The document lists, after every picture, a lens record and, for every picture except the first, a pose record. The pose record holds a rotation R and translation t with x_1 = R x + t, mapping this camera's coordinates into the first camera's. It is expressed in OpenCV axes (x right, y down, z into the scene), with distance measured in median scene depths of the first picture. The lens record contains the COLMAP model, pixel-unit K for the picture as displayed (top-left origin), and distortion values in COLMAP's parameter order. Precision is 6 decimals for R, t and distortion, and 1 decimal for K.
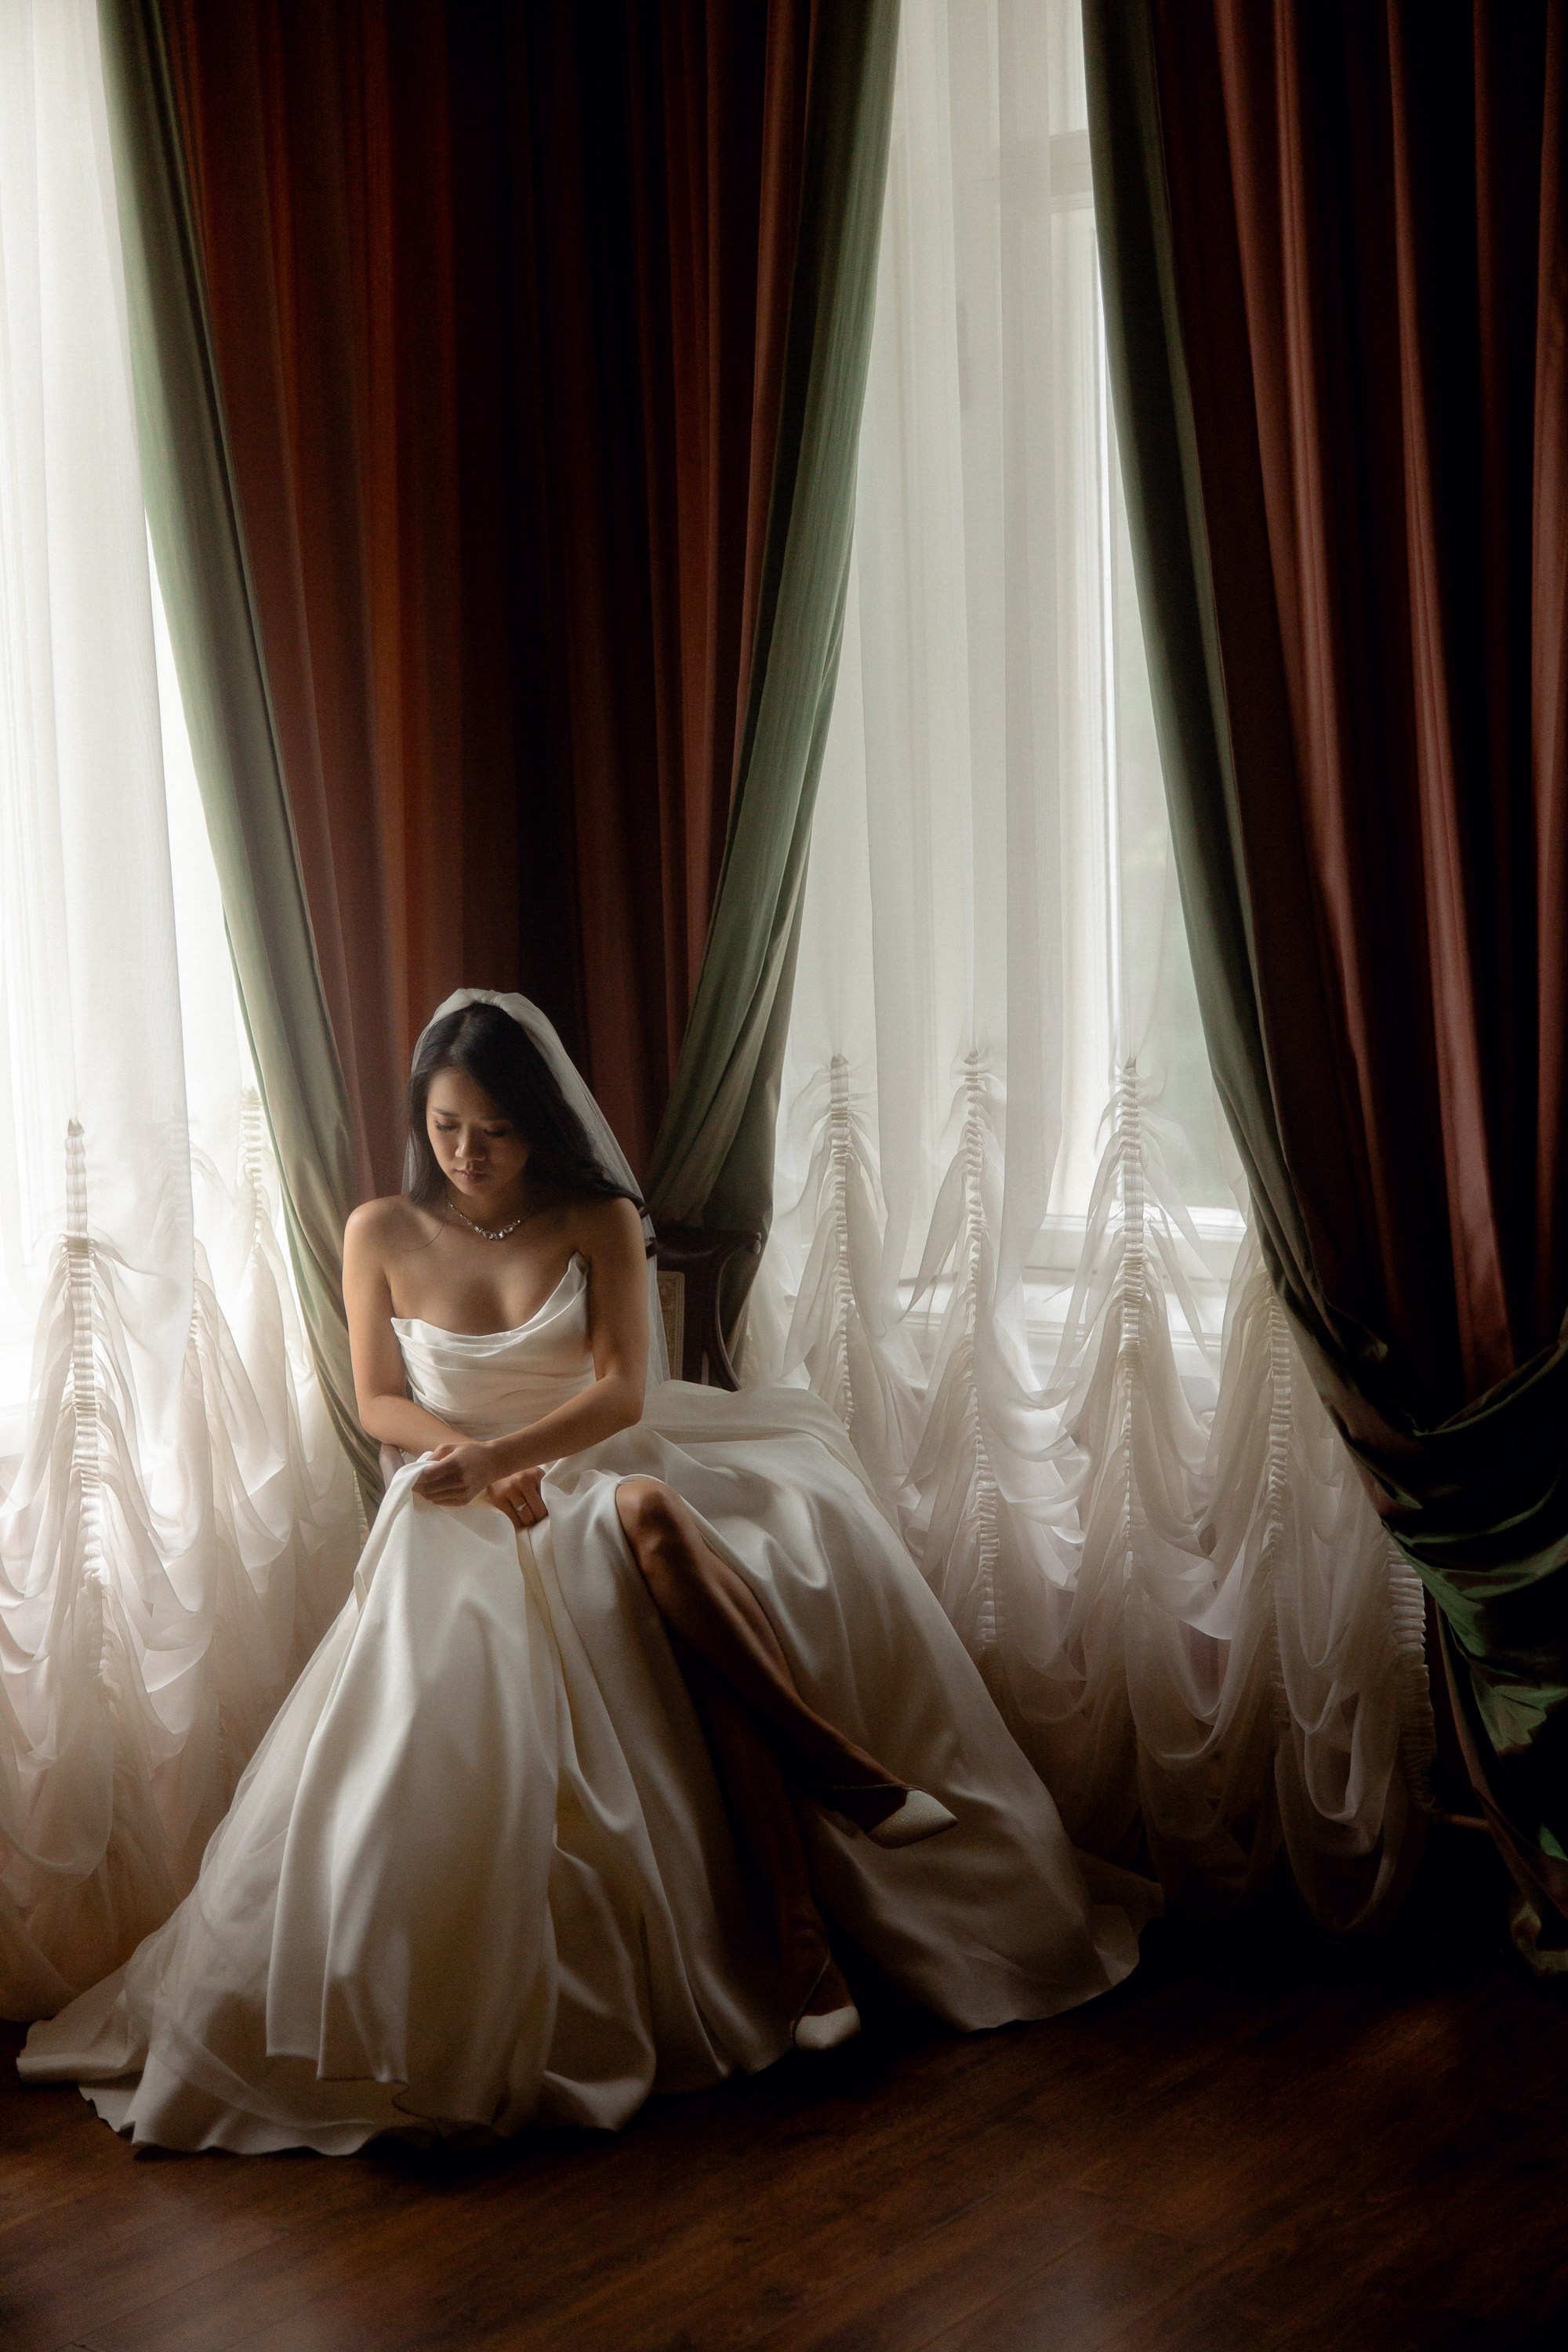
lens RADIAL K [[3648.5, 0, 784.0], [0, 3648.5, 1176.0], [0, 0, 1]] dist [-0.010054, -0.007047]
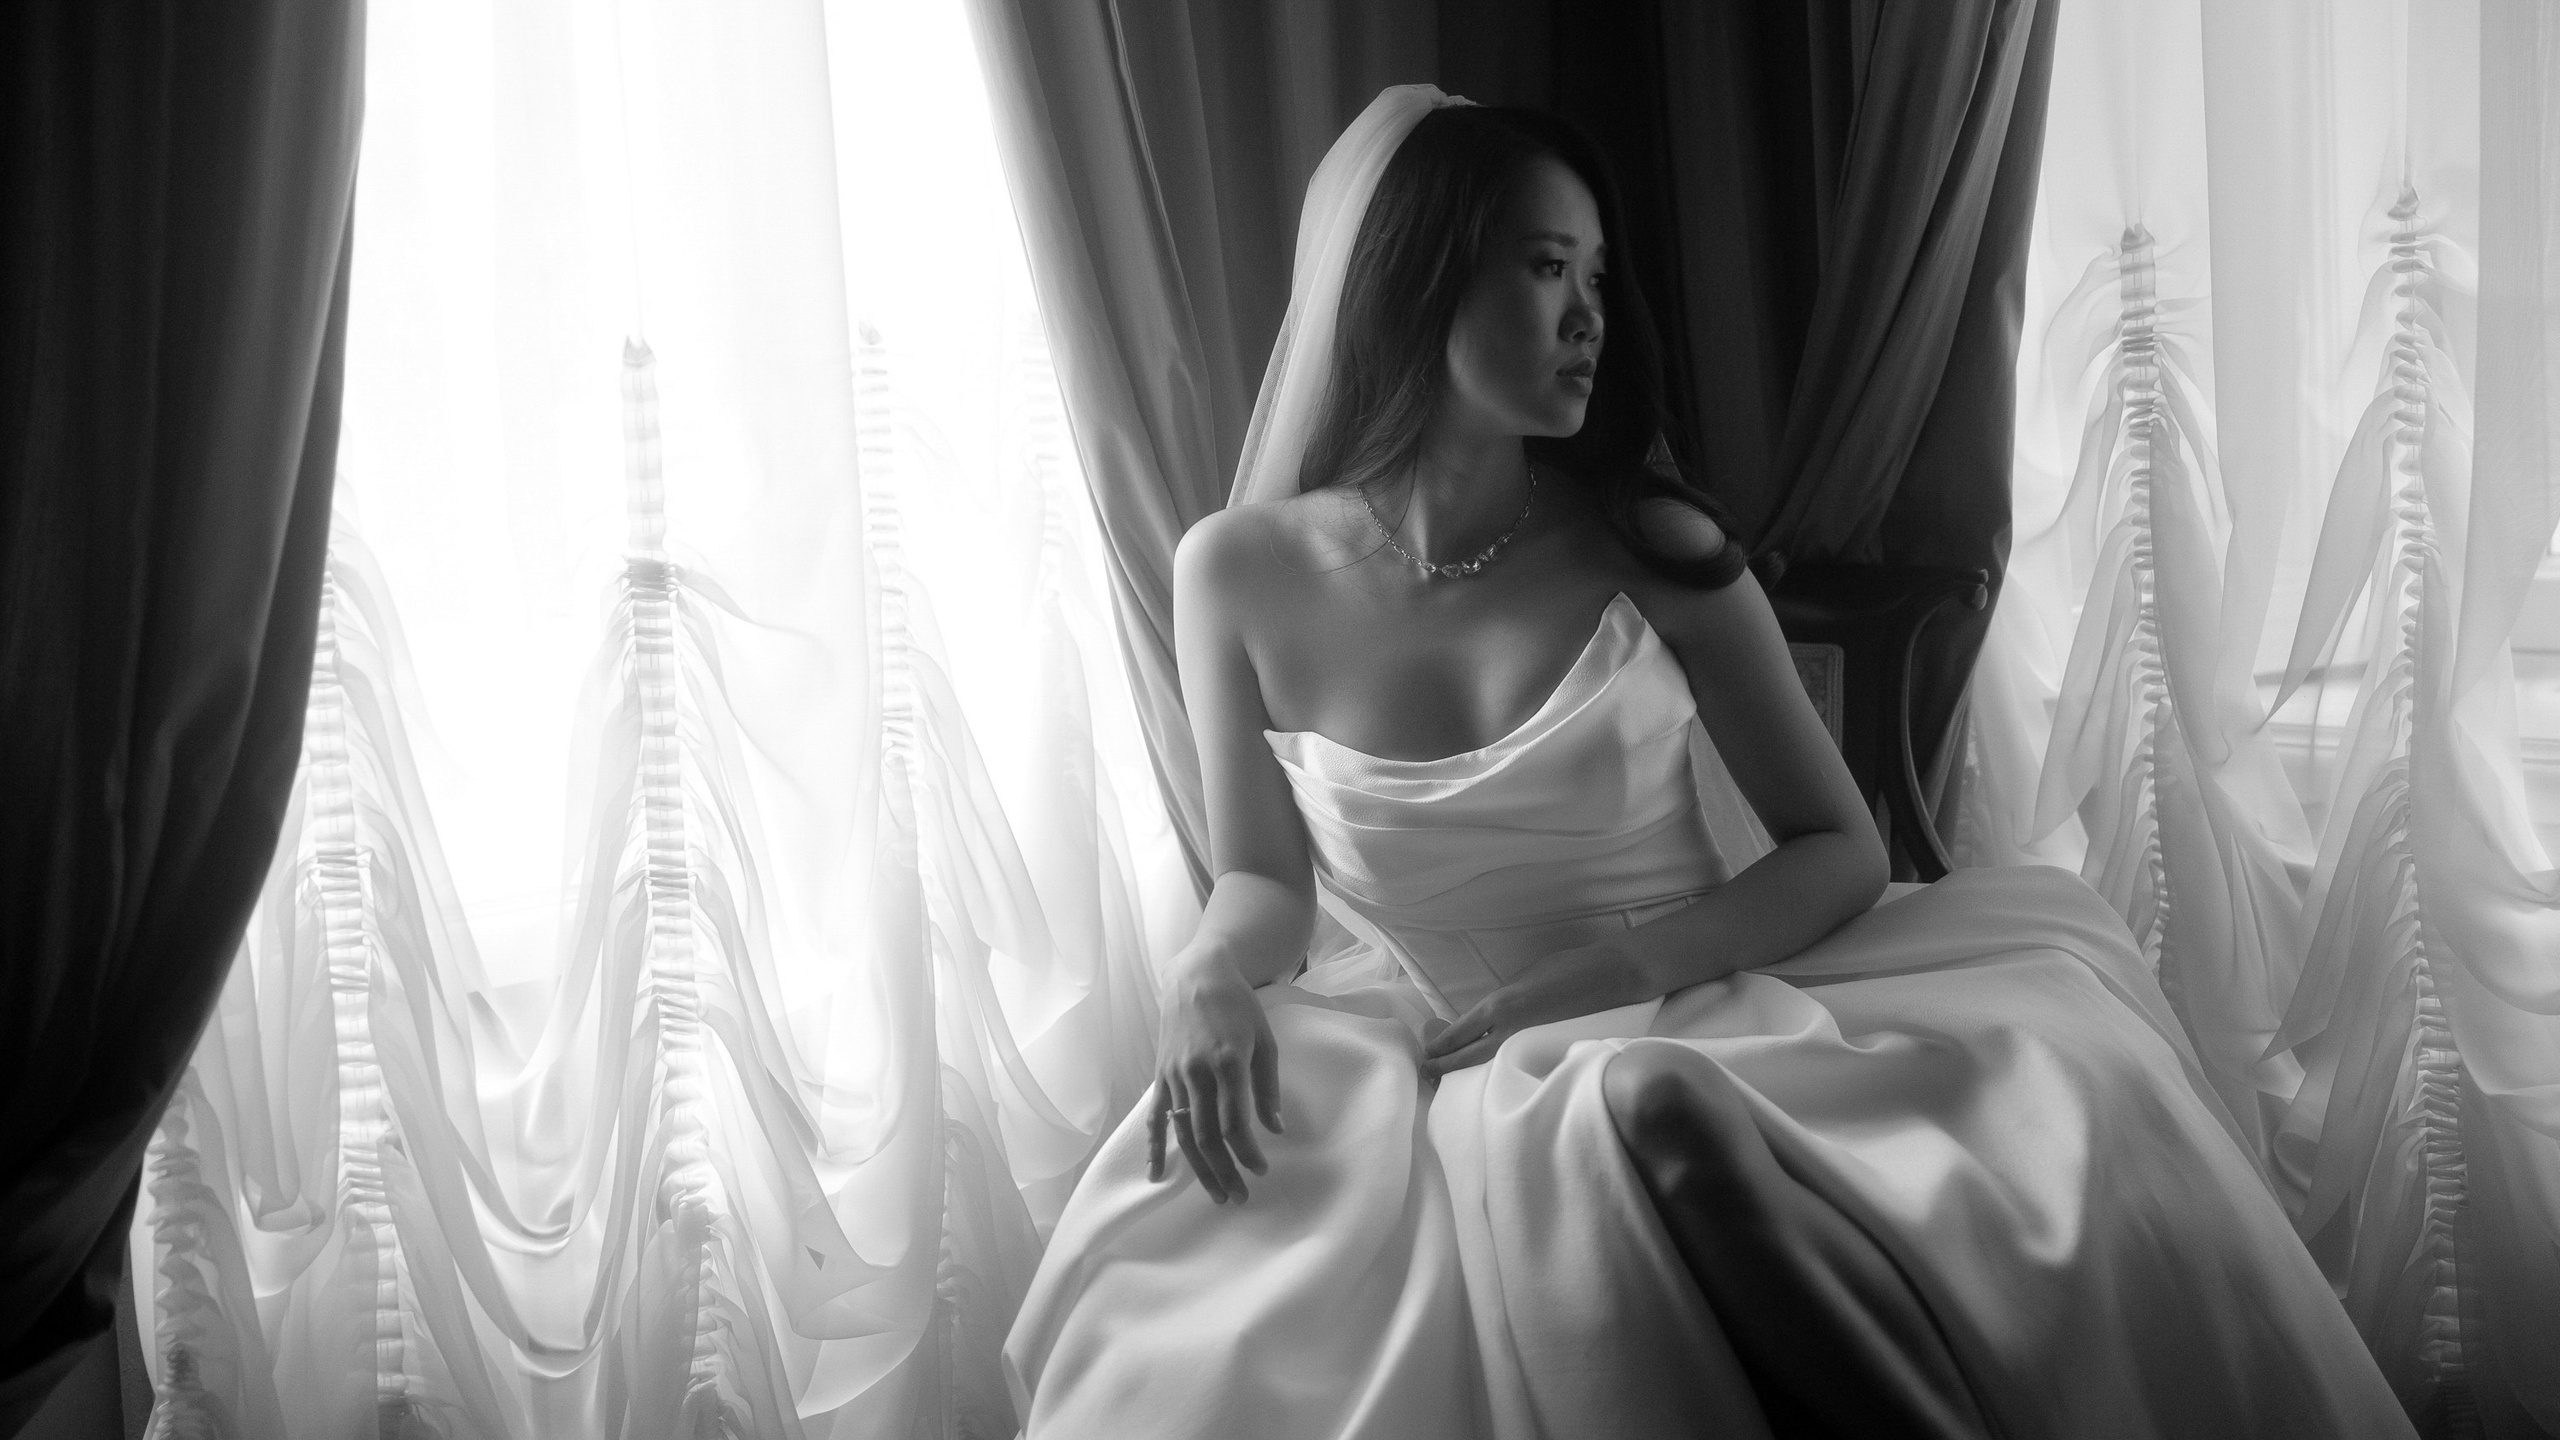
lens RADIAL K [[3885.1, 0, 1279.7], [0, 3885.1, 665.0], [0, 0, 1]] dist [0.003834, 0.474355]
pose [[0.973356, -0.003966, -0.229263, 0.023700], [0.003123, 0.999987, -0.004041, 0.032322], [0.229277, 0.003218, 0.973356, 0.439805]]
